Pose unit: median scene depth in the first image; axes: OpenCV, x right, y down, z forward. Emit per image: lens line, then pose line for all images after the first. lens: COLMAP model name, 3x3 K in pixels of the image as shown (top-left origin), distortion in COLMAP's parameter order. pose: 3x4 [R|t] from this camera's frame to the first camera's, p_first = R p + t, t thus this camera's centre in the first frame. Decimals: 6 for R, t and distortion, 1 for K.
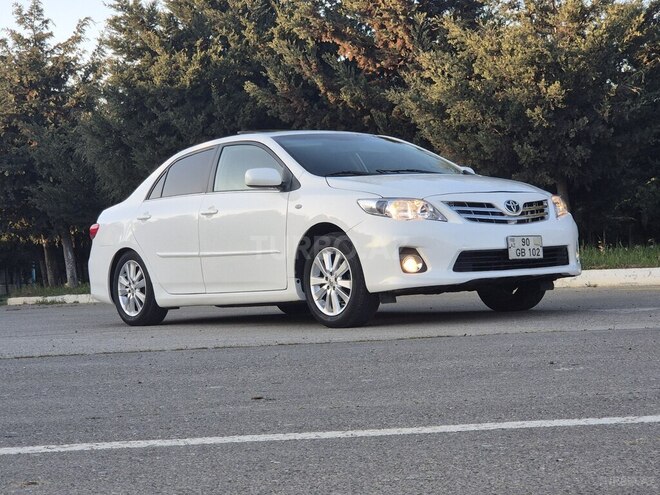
lens RADIAL K [[1538.3, 0, 330.5], [0, 1538.3, 247.4], [0, 0, 1]] dist [-0.550226, 6.104962]
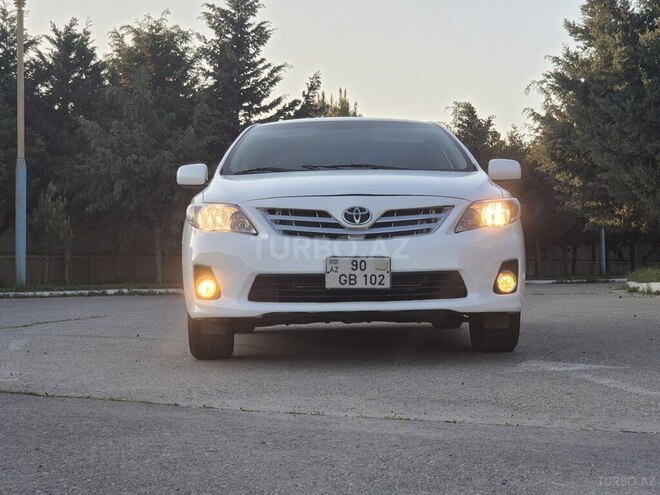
lens RADIAL K [[1320.4, 0, 358.1], [0, 1320.4, 215.3], [0, 0, 1]] dist [-0.342209, 3.812101]
pose [[0.815488, 0.019751, -0.578437, 0.471429], [-0.021997, 0.999753, 0.003125, -0.028111], [0.578356, 0.010176, 0.815721, 0.469915]]
